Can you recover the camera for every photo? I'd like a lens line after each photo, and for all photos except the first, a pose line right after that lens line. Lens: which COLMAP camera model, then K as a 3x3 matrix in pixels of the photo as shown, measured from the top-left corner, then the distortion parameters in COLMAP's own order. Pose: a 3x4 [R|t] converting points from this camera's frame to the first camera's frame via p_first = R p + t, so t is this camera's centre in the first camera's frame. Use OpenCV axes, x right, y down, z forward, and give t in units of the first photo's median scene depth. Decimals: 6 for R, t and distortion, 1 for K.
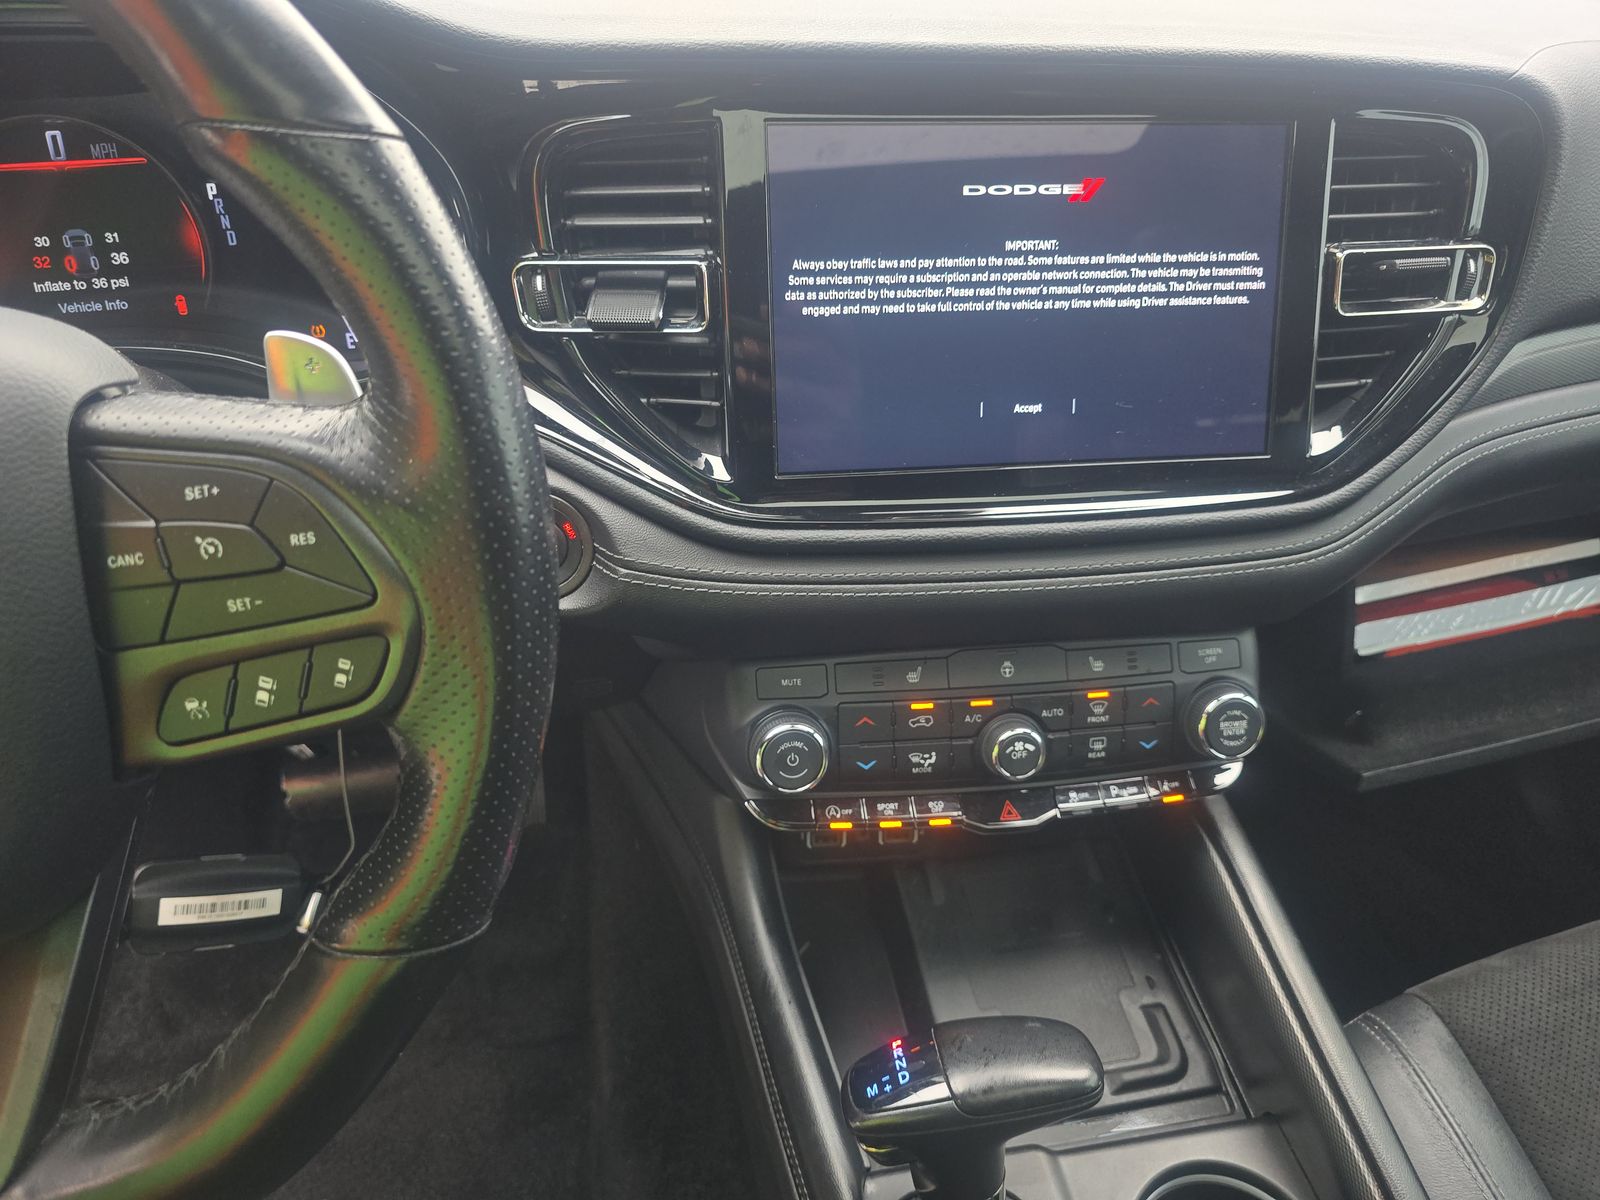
lens RADIAL K [[1129.7, 0, 800.0], [0, 1129.7, 600.0], [0, 0, 1]] dist [0.046123, -0.069185]
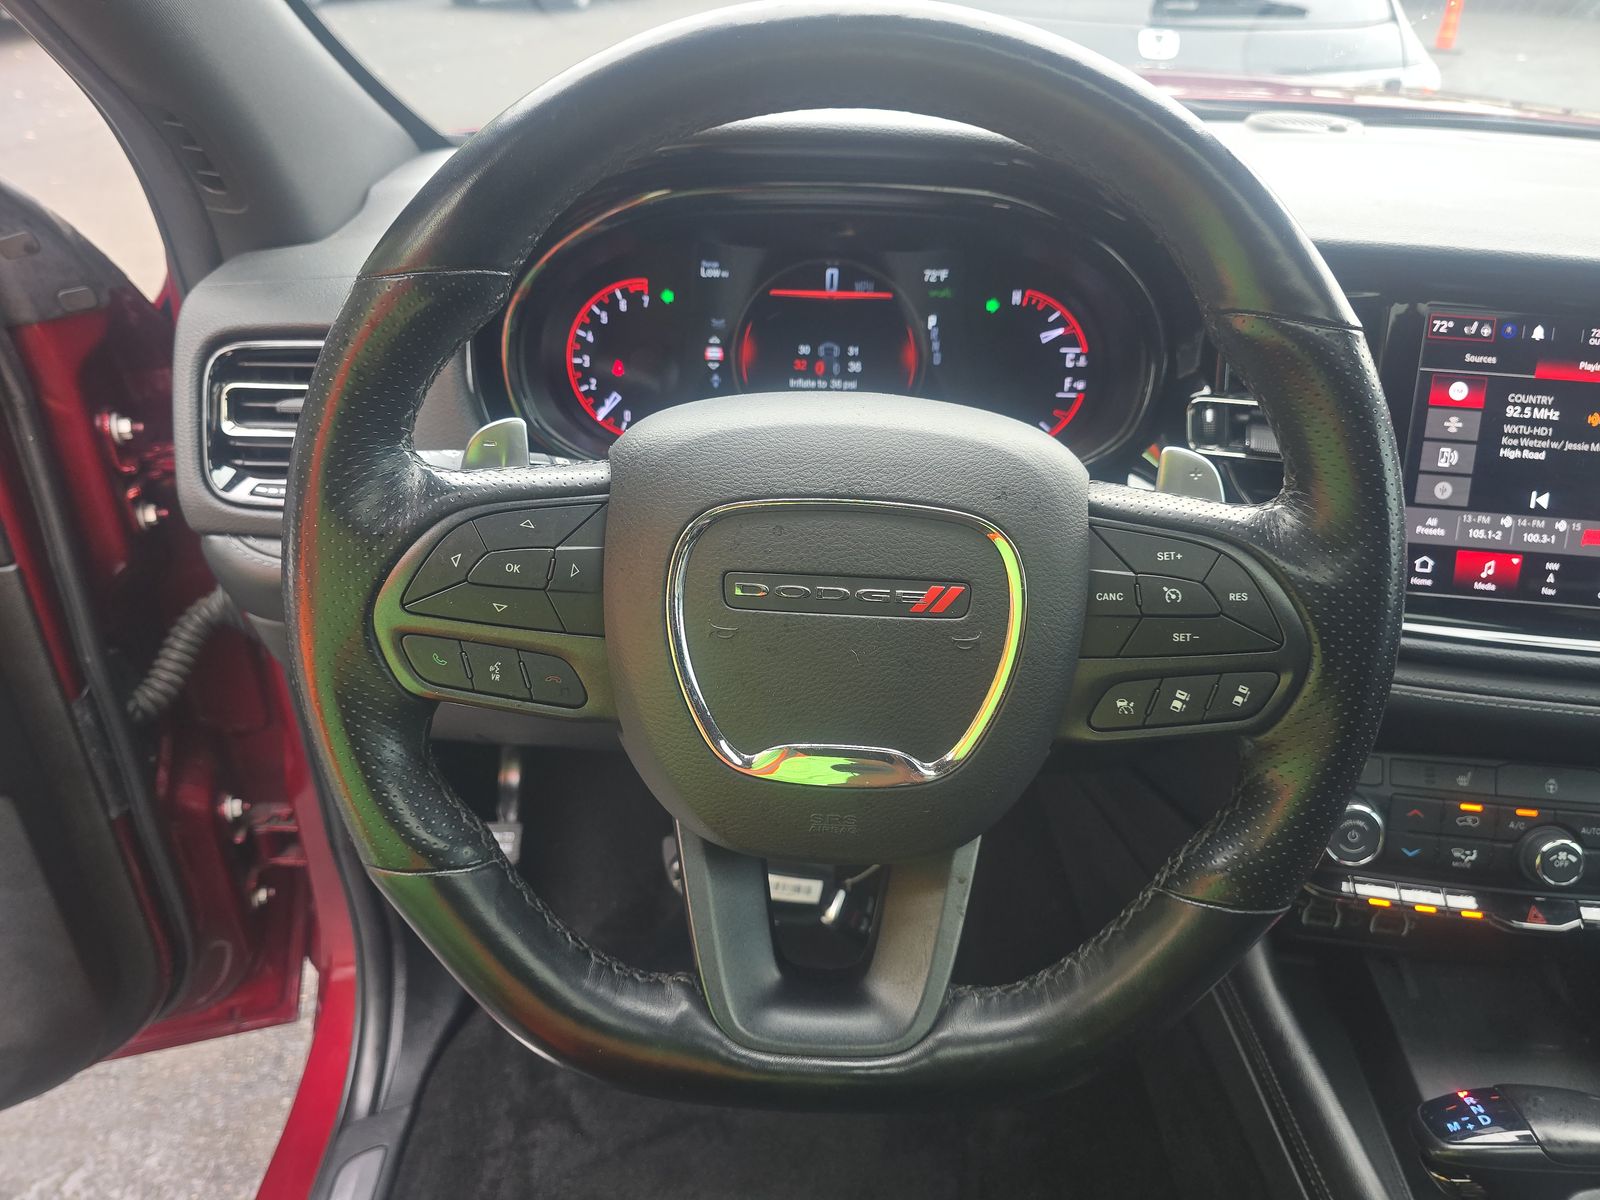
lens RADIAL K [[1129.7, 0, 800.0], [0, 1129.7, 600.0], [0, 0, 1]] dist [0.046123, -0.069185]
pose [[0.976643, 0.120768, -0.177720, -0.396326], [-0.136158, 0.987685, -0.077069, 0.073551], [0.166224, 0.099467, 0.981059, -0.262135]]
